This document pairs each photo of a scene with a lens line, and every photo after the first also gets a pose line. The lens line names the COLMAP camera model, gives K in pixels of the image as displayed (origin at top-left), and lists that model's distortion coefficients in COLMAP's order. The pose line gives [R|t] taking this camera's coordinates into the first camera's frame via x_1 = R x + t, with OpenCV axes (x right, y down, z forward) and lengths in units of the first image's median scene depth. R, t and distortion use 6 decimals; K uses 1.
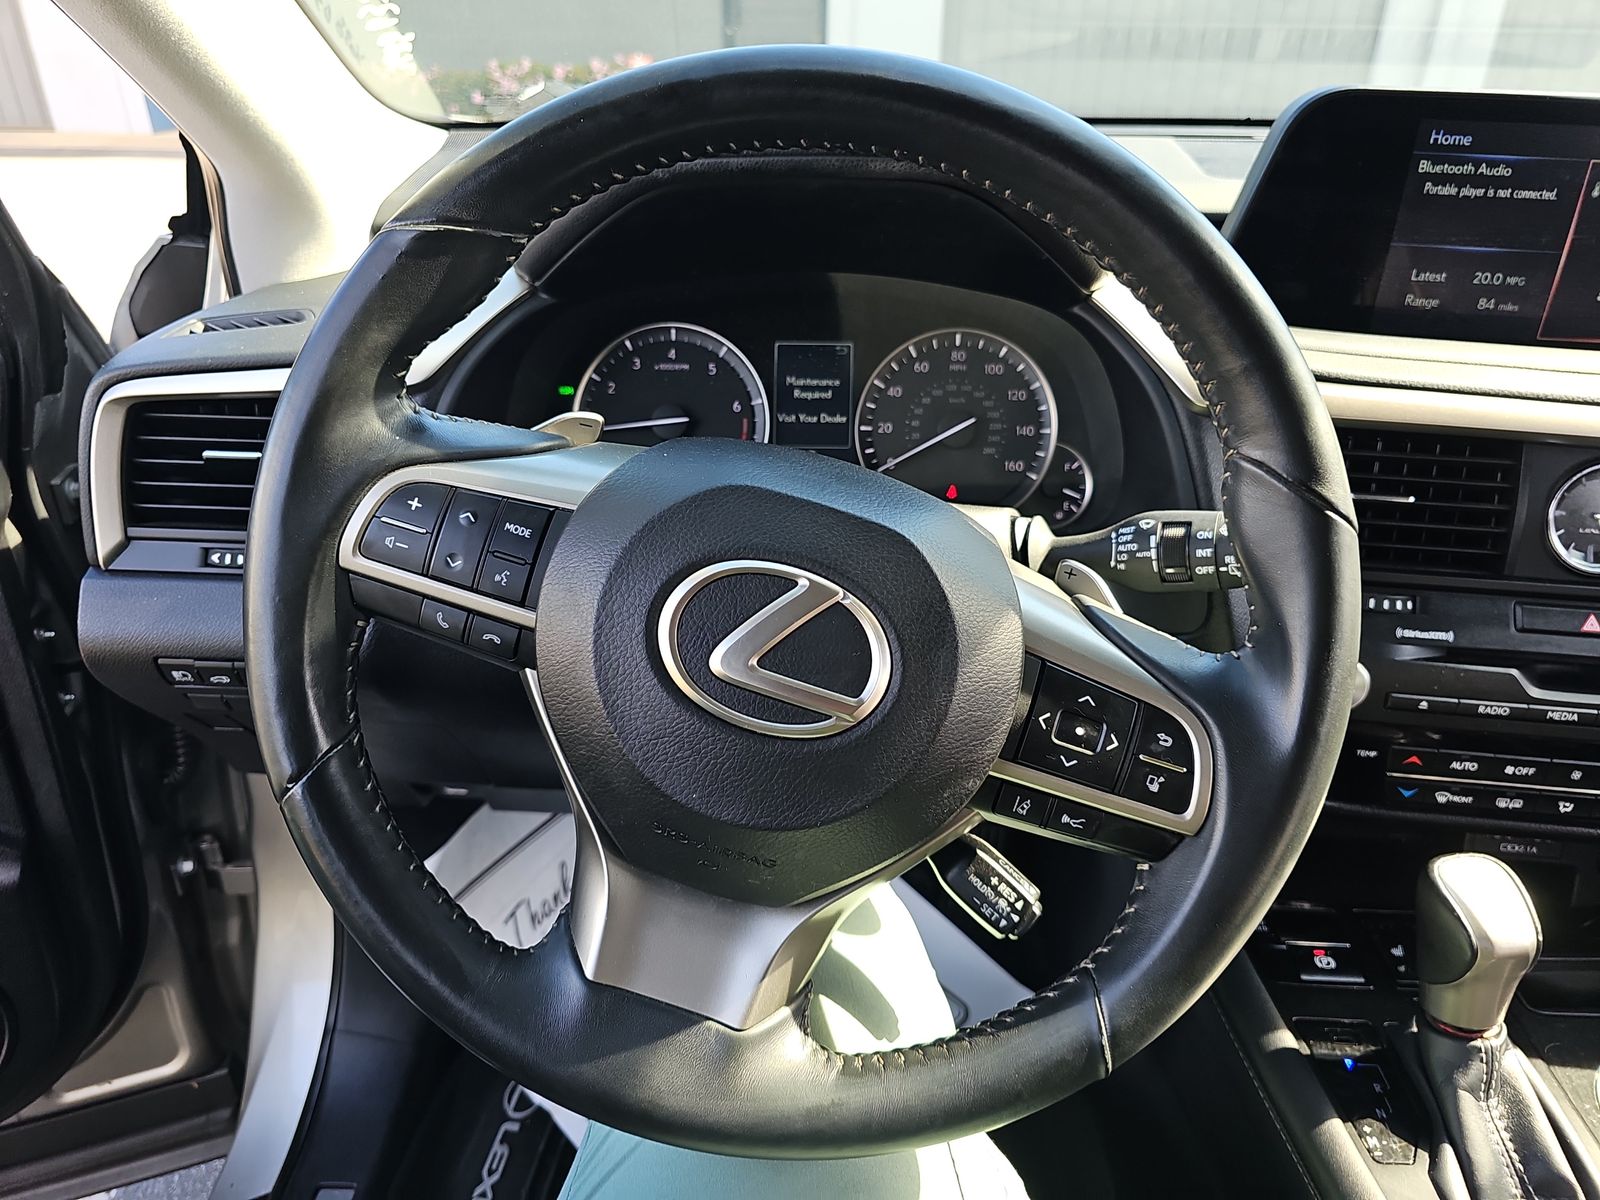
lens RADIAL K [[1076.7, 0, 796.7], [0, 1076.7, 599.9], [0, 0, 1]] dist [0.045205, -0.044551]
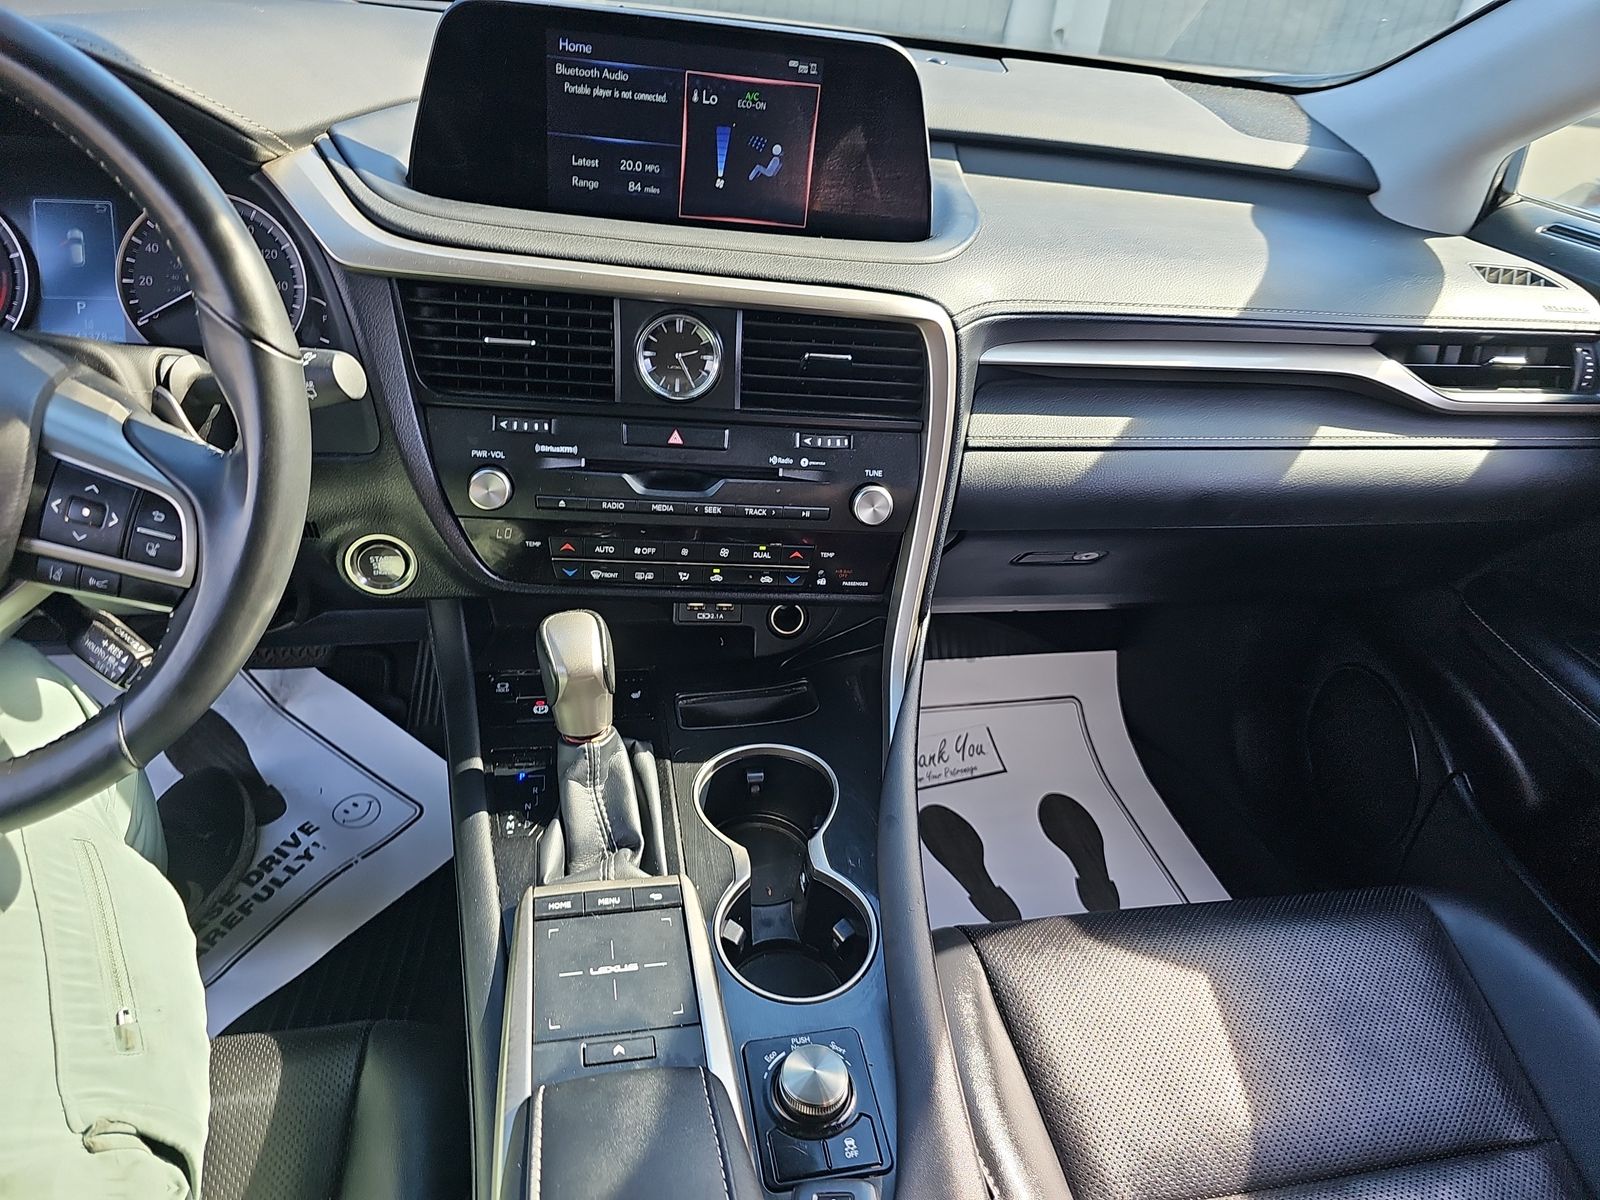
lens RADIAL K [[1074.0, 0, 795.5], [0, 1074.0, 593.4], [0, 0, 1]] dist [0.054216, -0.042146]
pose [[0.973630, -0.055869, 0.221185, 0.563446], [0.032150, 0.993476, 0.109420, 0.072172], [-0.225855, -0.099423, 0.969074, -0.336684]]
